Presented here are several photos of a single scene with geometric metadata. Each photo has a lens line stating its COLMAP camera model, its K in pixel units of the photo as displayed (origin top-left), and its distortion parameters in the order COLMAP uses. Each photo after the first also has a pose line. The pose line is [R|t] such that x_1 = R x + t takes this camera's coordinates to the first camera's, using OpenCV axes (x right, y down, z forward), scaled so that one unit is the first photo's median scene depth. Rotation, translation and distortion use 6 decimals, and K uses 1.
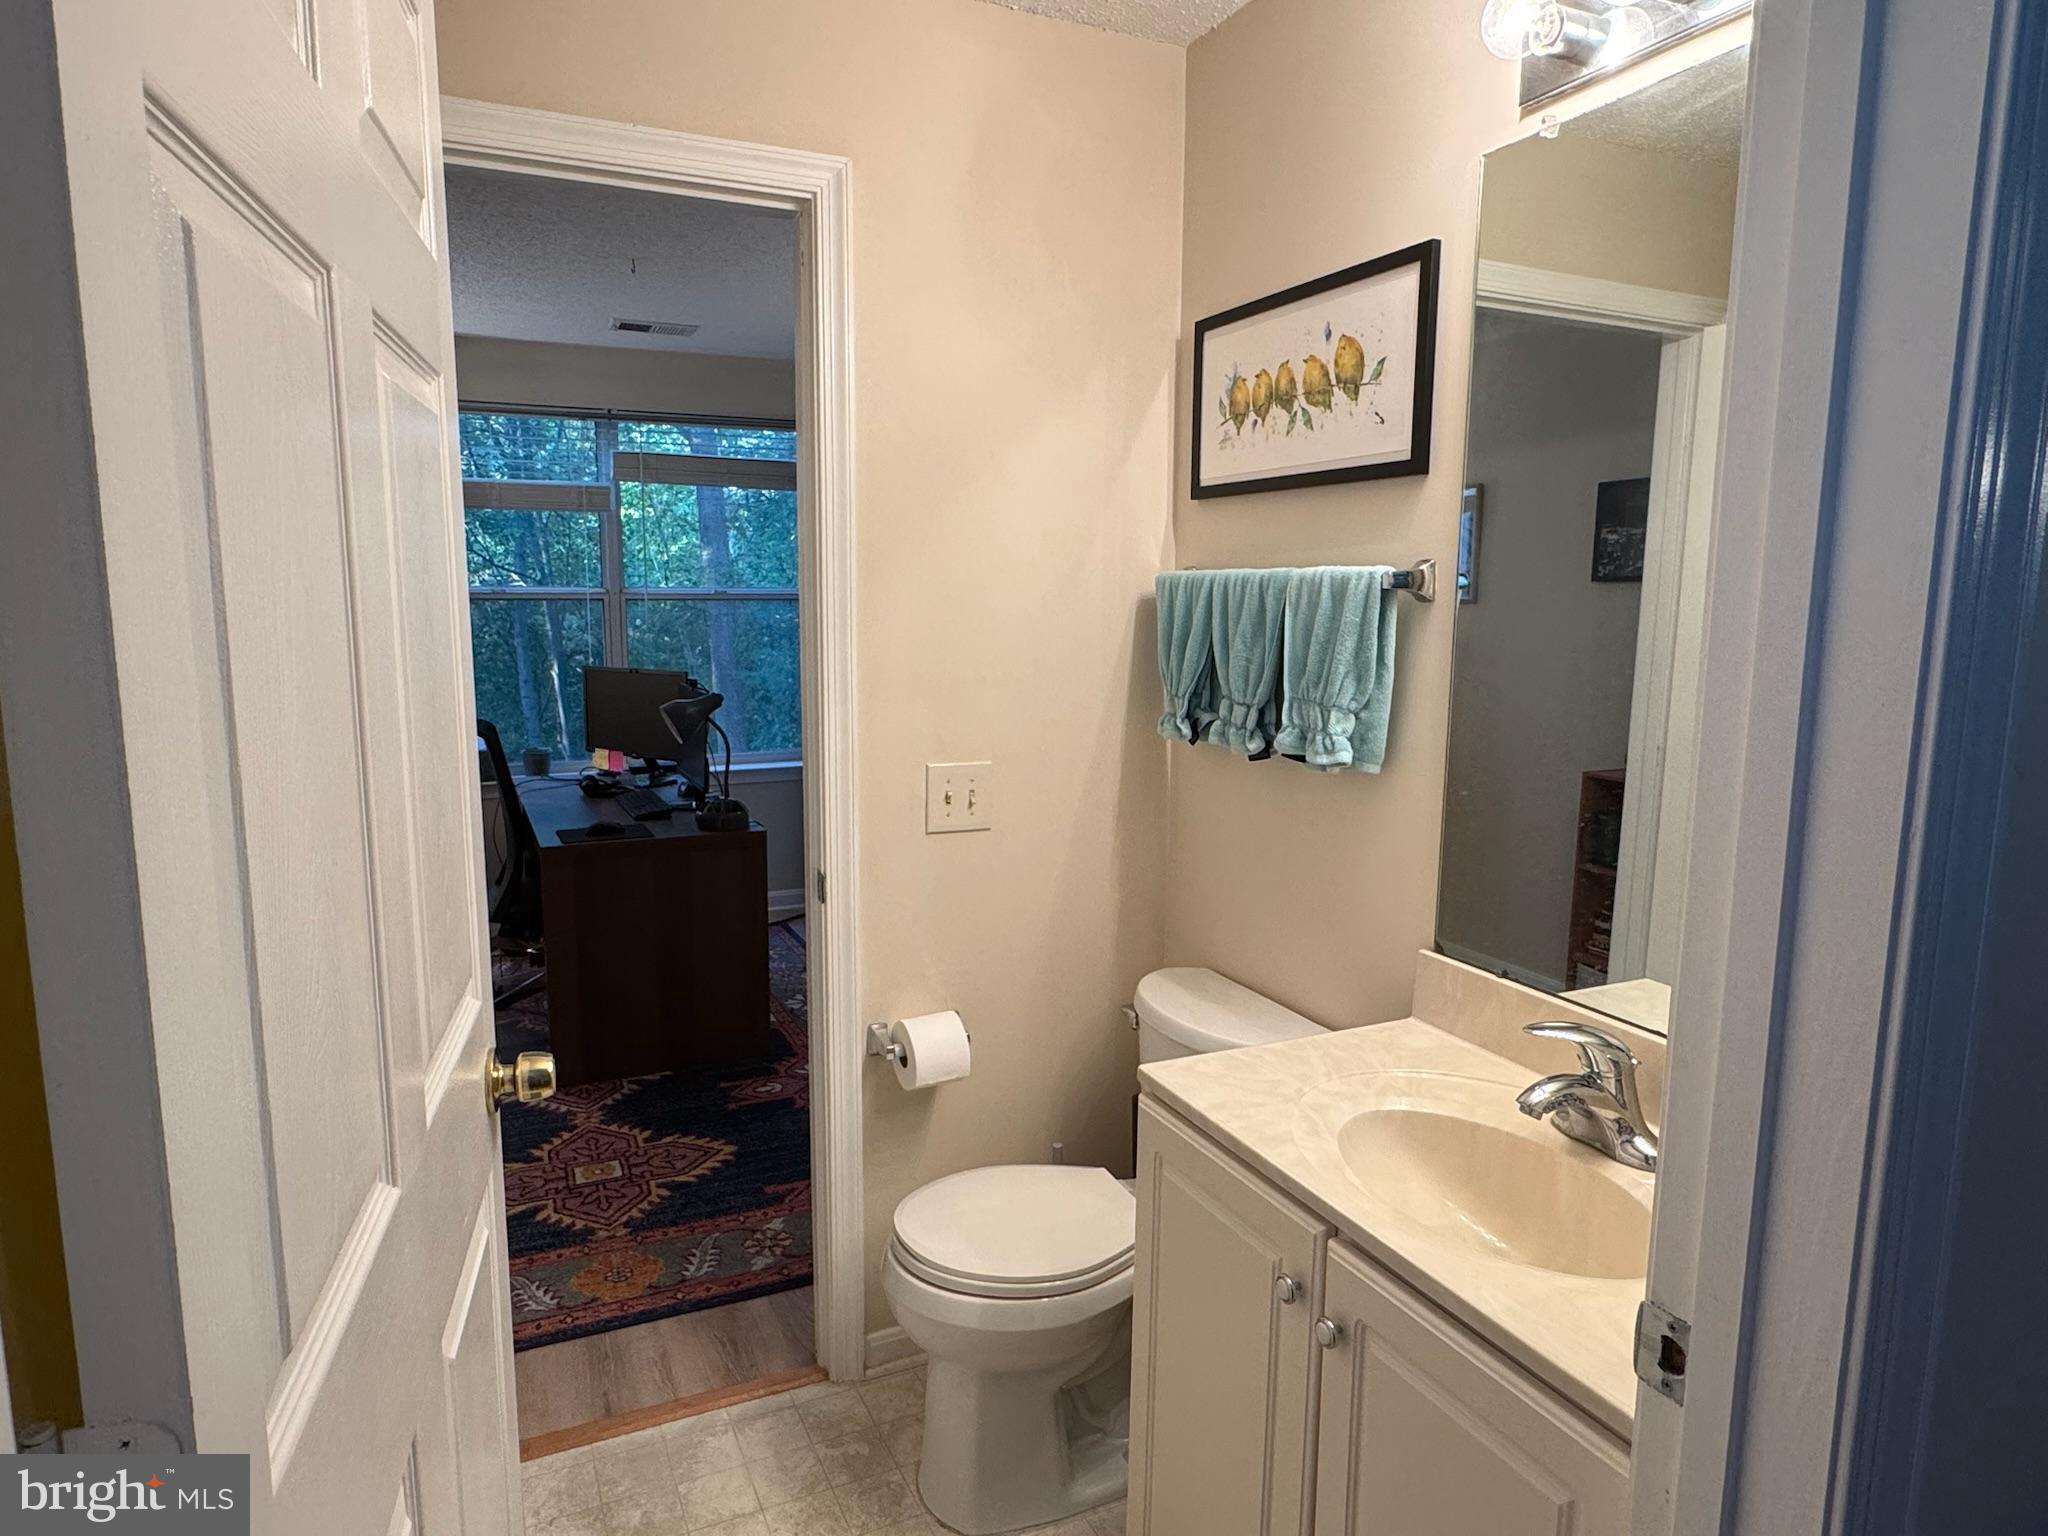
lens RADIAL K [[1217.8, 0, 1020.2], [0, 1217.8, 771.6], [0, 0, 1]] dist [0.000336, -0.000998]
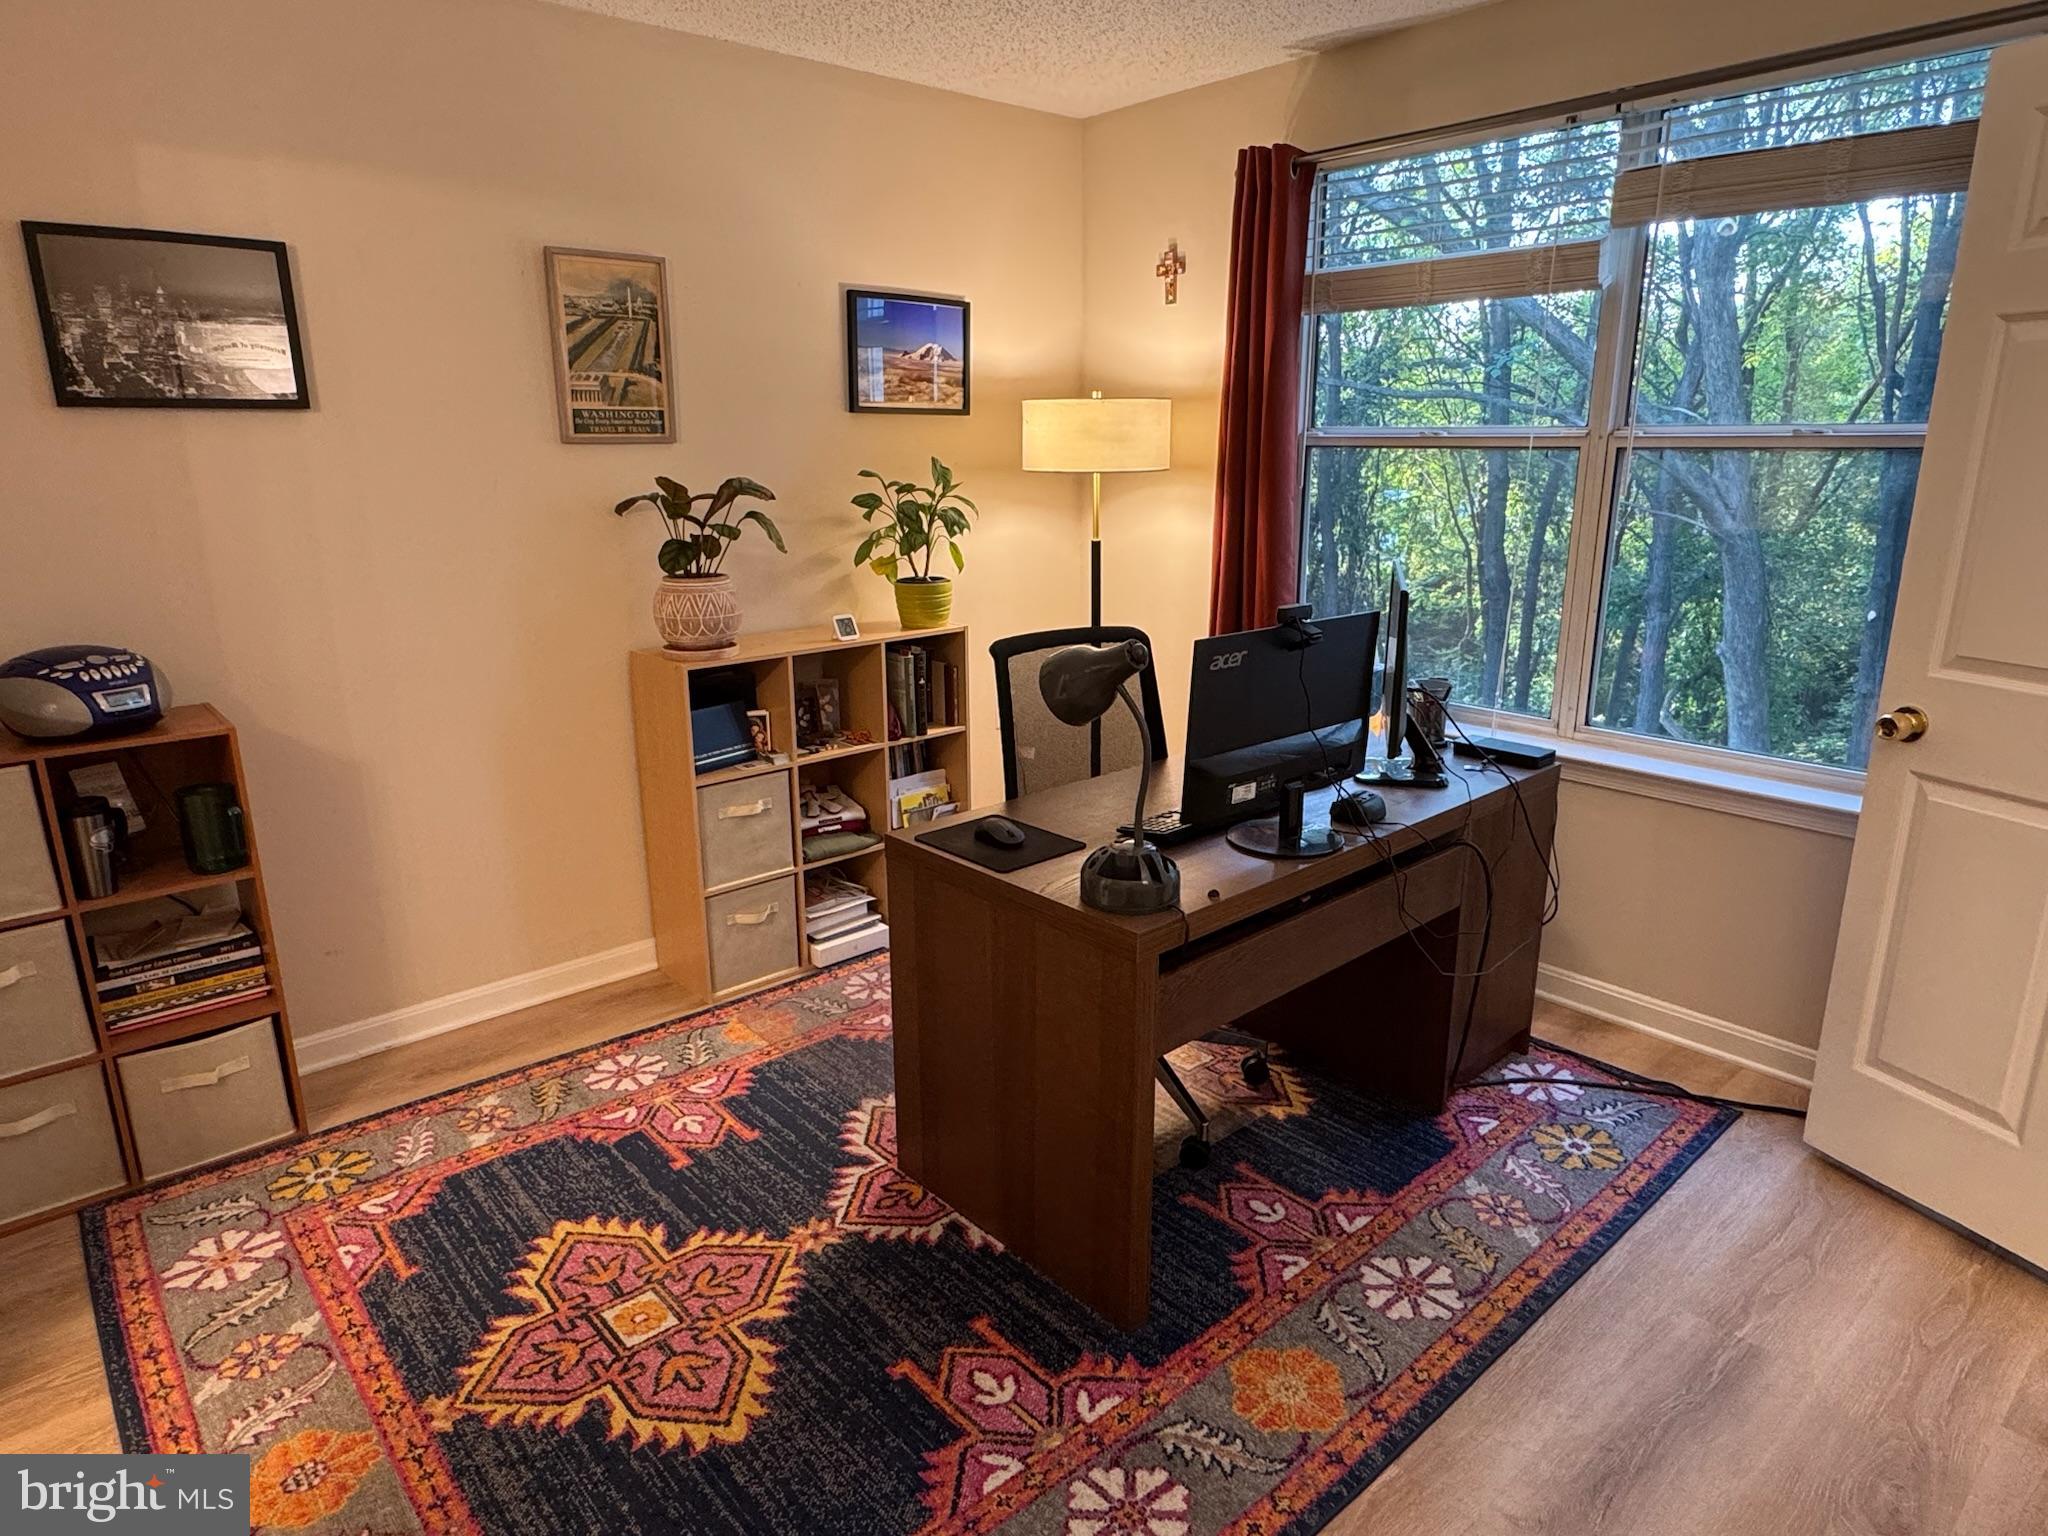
lens RADIAL K [[1217.8, 0, 1023.2], [0, 1217.8, 765.5], [0, 0, 1]] dist [0.000336, -0.000998]
pose [[0.280333, 0.240969, -0.929165, 0.260608], [-0.127577, 0.968744, 0.212743, -0.136721], [0.951387, 0.058901, 0.302313, 0.944902]]
